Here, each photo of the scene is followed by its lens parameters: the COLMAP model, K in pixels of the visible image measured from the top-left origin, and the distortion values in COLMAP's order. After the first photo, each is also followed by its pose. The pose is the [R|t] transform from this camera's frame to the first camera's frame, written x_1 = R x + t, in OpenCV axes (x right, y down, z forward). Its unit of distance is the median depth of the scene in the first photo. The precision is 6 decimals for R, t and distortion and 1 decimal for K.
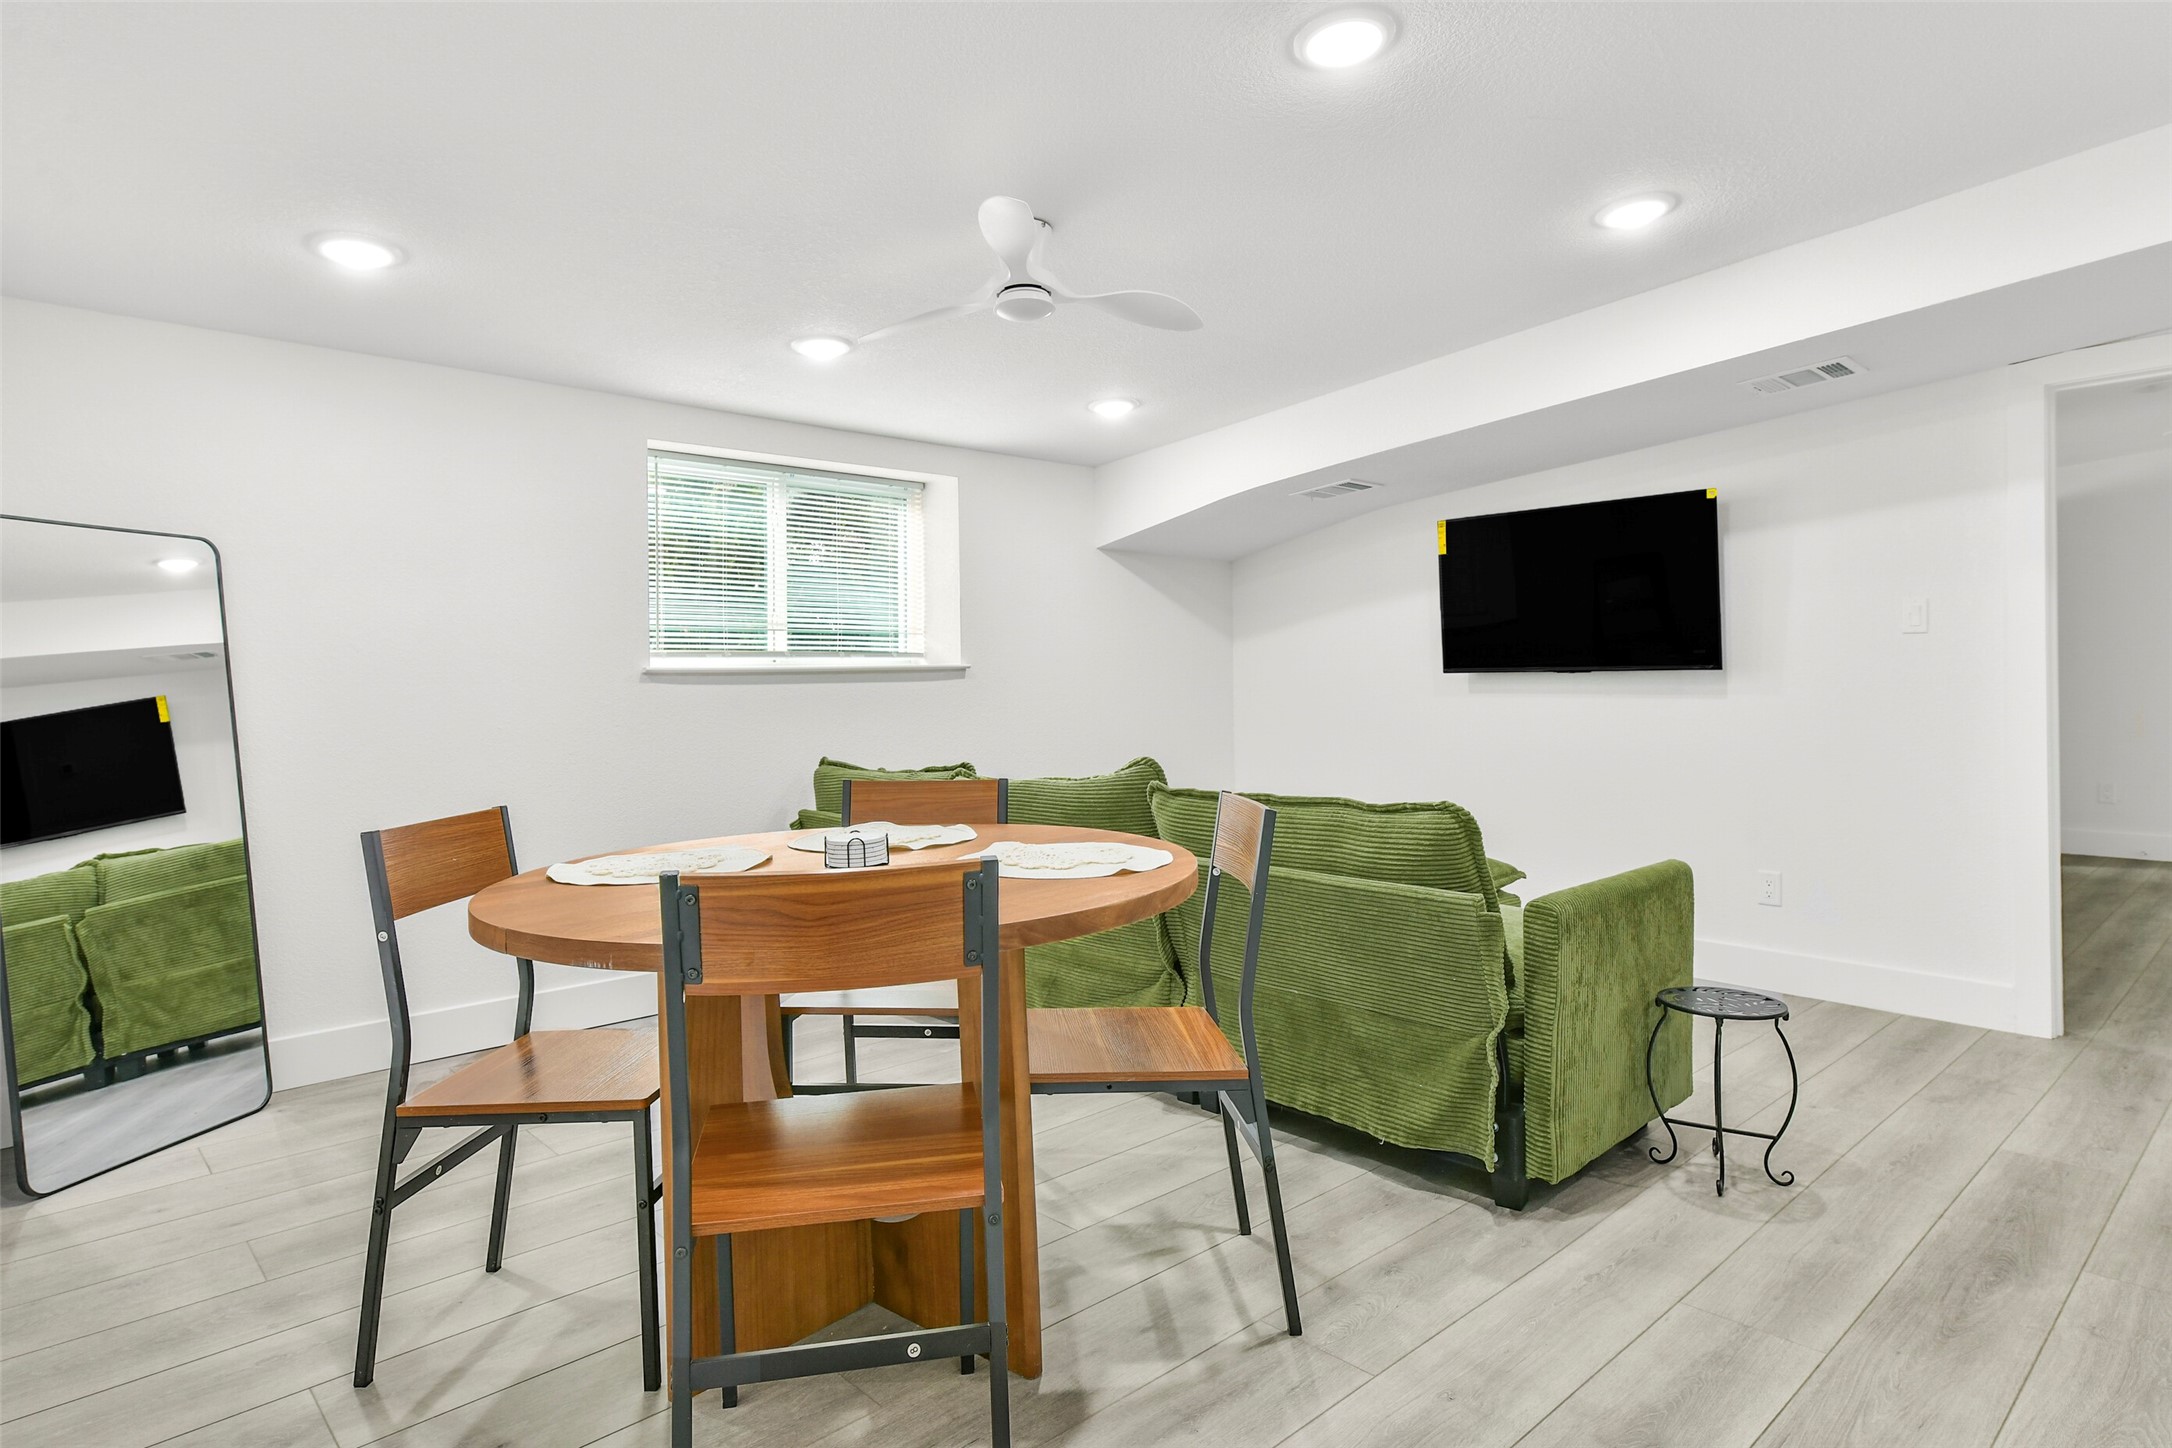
lens RADIAL K [[1197.9, 0, 1081.8], [0, 1197.9, 671.0], [0, 0, 1]] dist [0.028985, -0.000508]
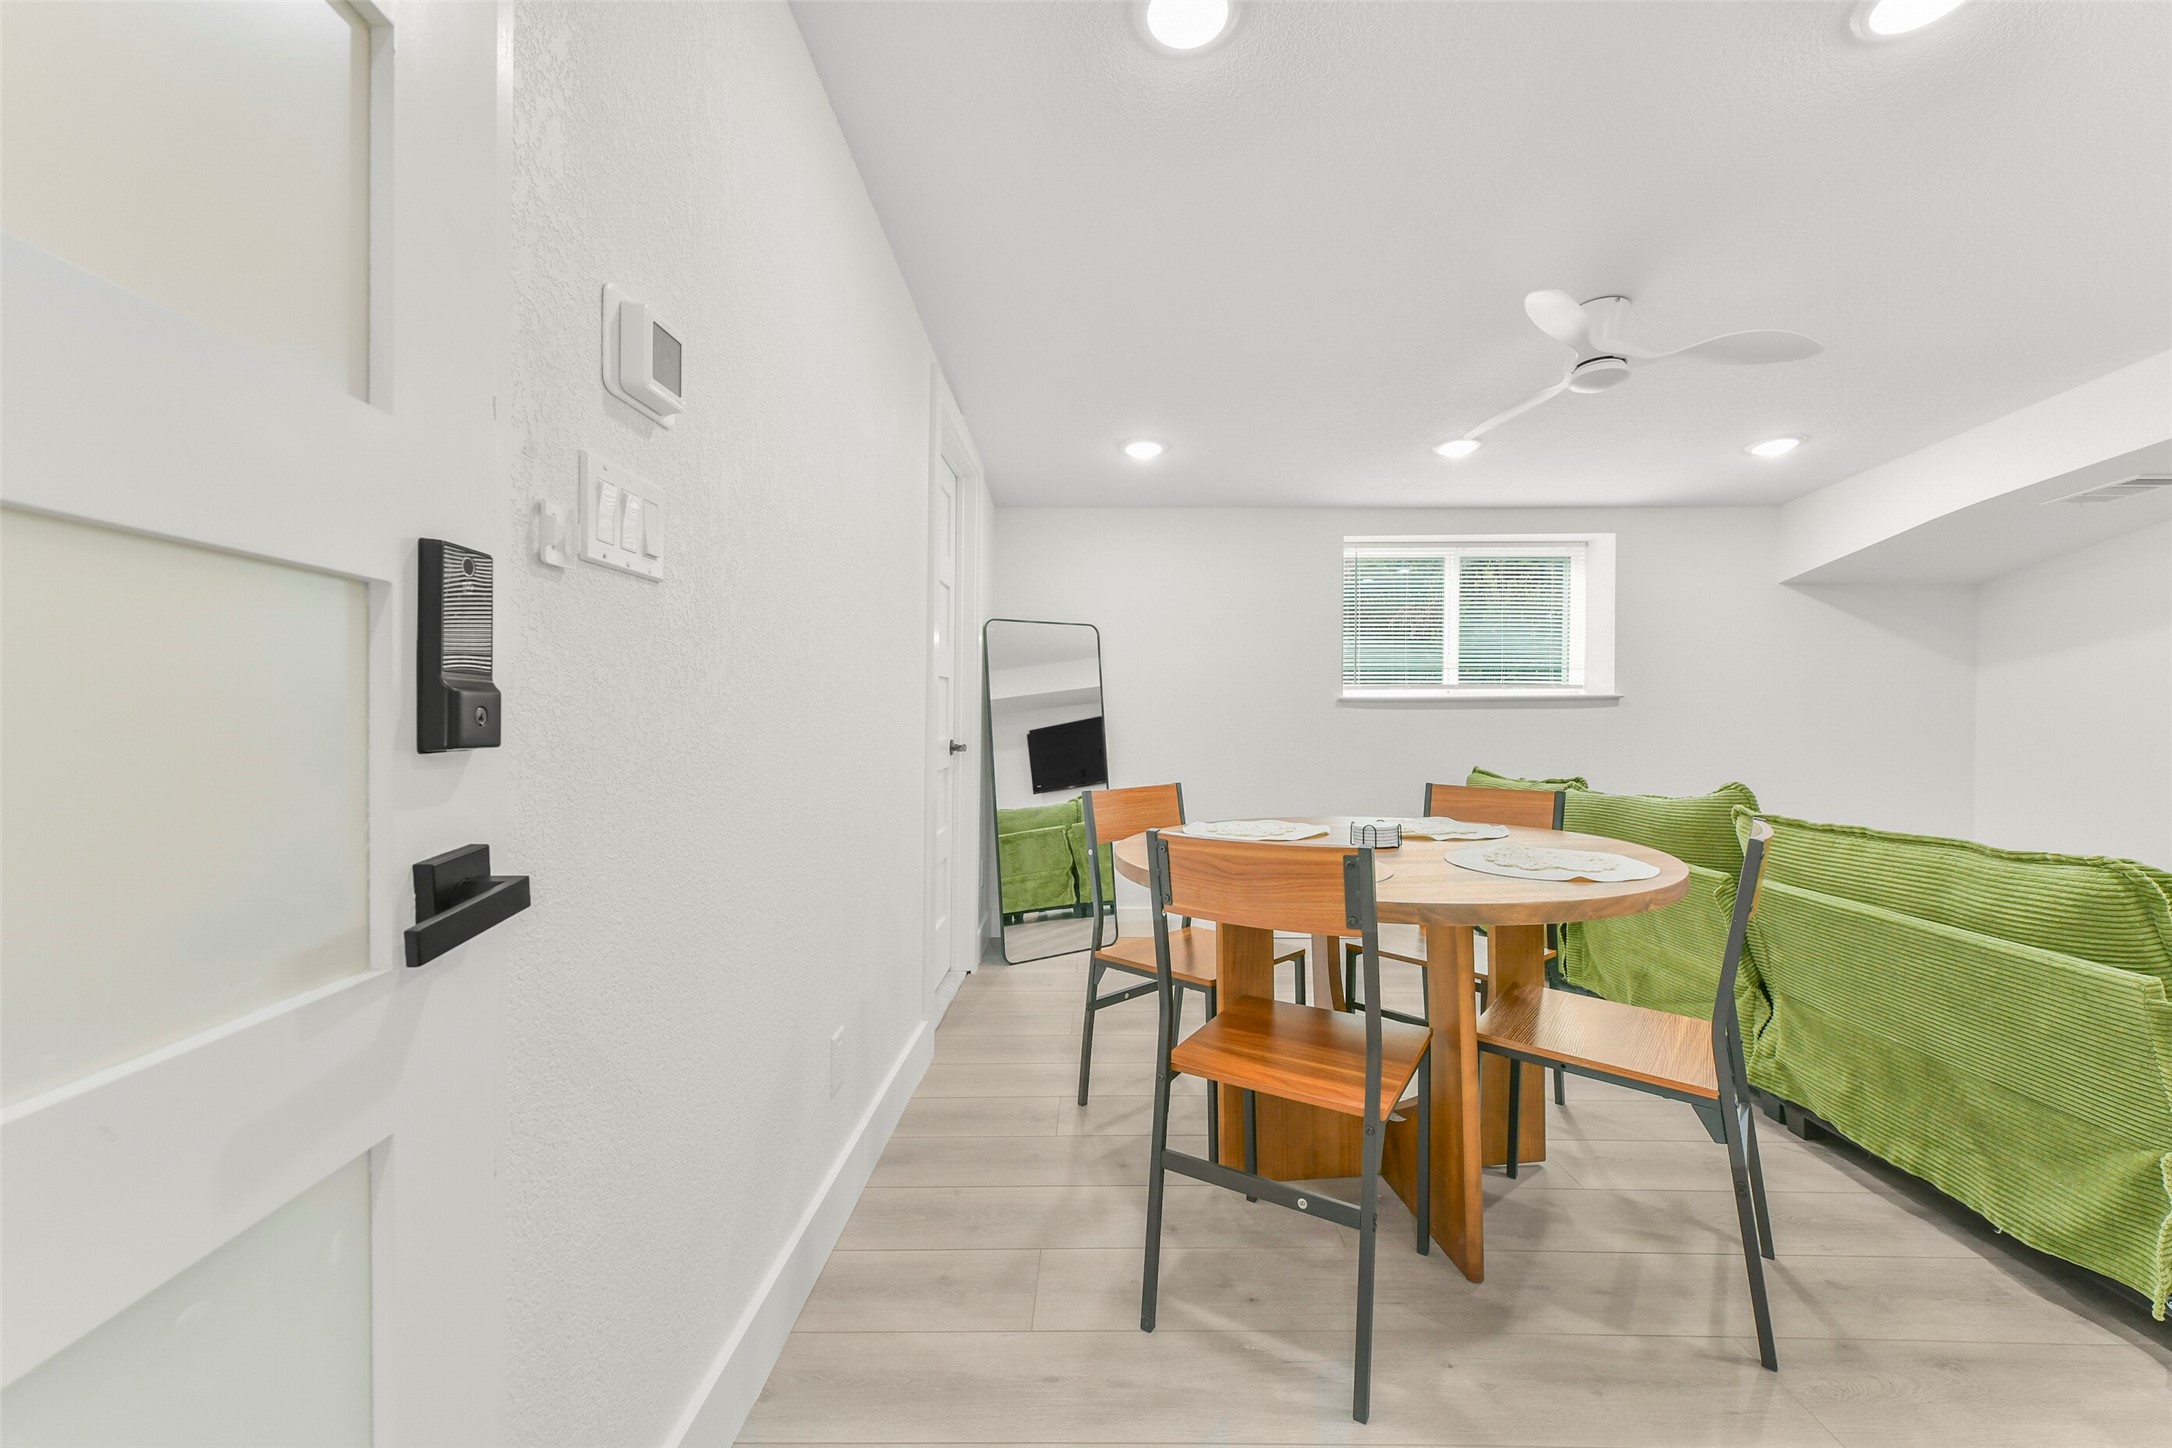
lens RADIAL K [[853.2, 0, 1094.1], [0, 853.2, 721.9], [0, 0, 1]] dist [0.011081, 0.000392]
pose [[0.738123, 0.021000, -0.674339, 0.170960], [-0.003824, 0.999630, 0.026944, 0.001772], [0.674656, -0.017309, 0.737930, 0.082486]]
